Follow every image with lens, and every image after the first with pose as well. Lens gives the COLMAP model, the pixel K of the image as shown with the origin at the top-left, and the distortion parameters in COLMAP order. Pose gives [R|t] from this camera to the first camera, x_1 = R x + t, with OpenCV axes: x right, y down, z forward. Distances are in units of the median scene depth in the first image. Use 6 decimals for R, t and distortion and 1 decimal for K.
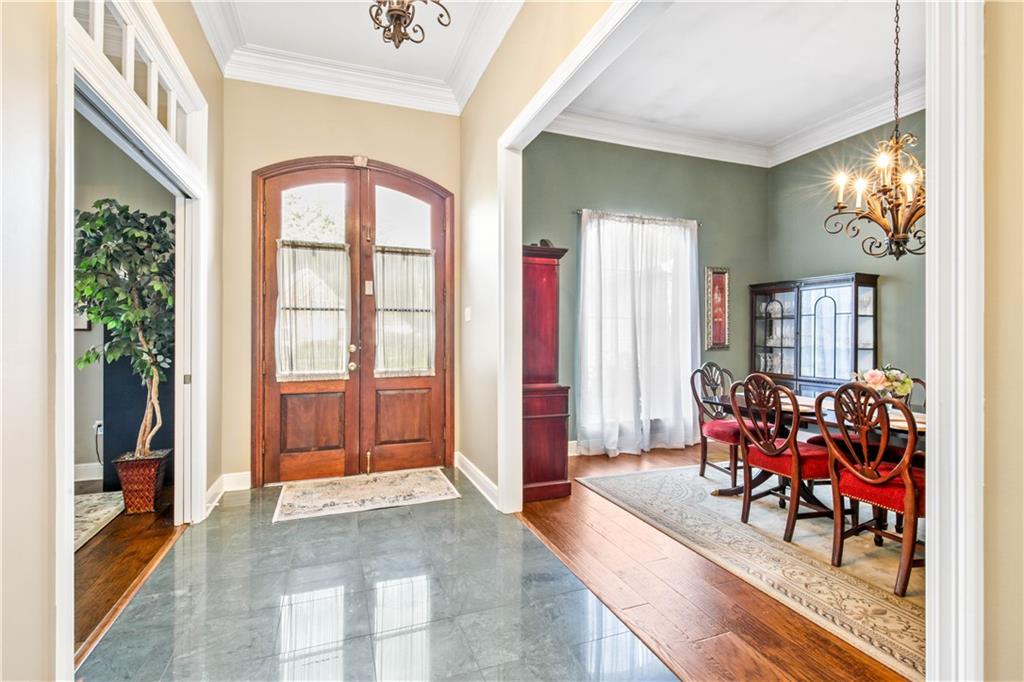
lens RADIAL K [[483.3, 0, 515.9], [0, 483.3, 335.9], [0, 0, 1]] dist [0.004433, 0.000676]
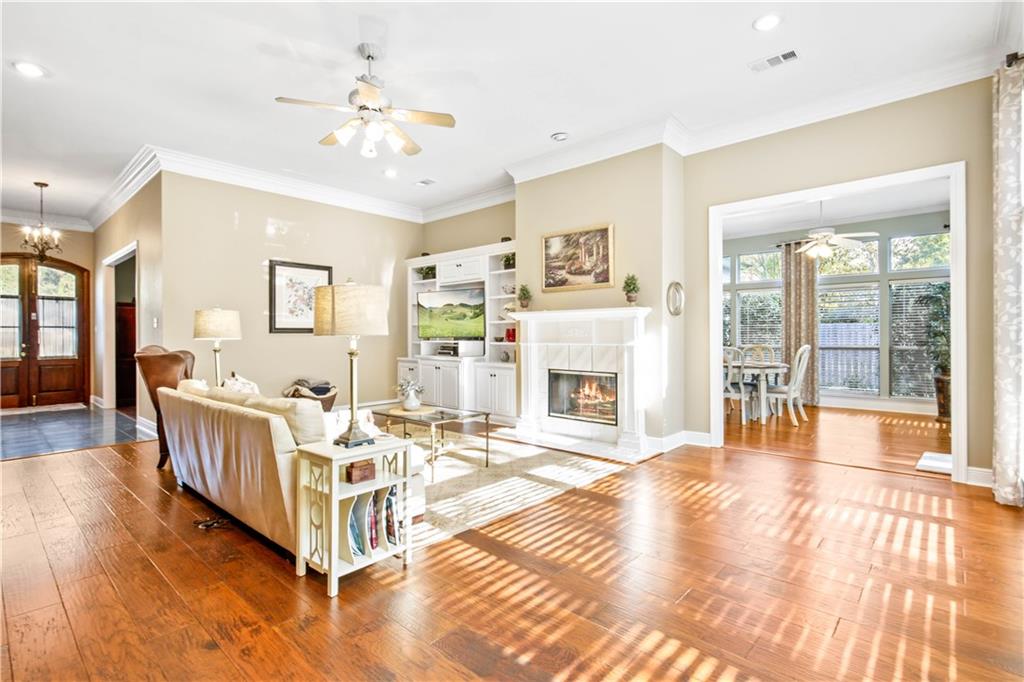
lens RADIAL K [[483.3, 0, 512.1], [0, 483.3, 338.8], [0, 0, 1]] dist [0.004433, 0.000676]
pose [[0.885536, -0.003889, 0.464555, 0.535785], [0.006389, 0.999972, -0.003807, 0.018760], [-0.464528, 0.006339, 0.885536, -1.771445]]
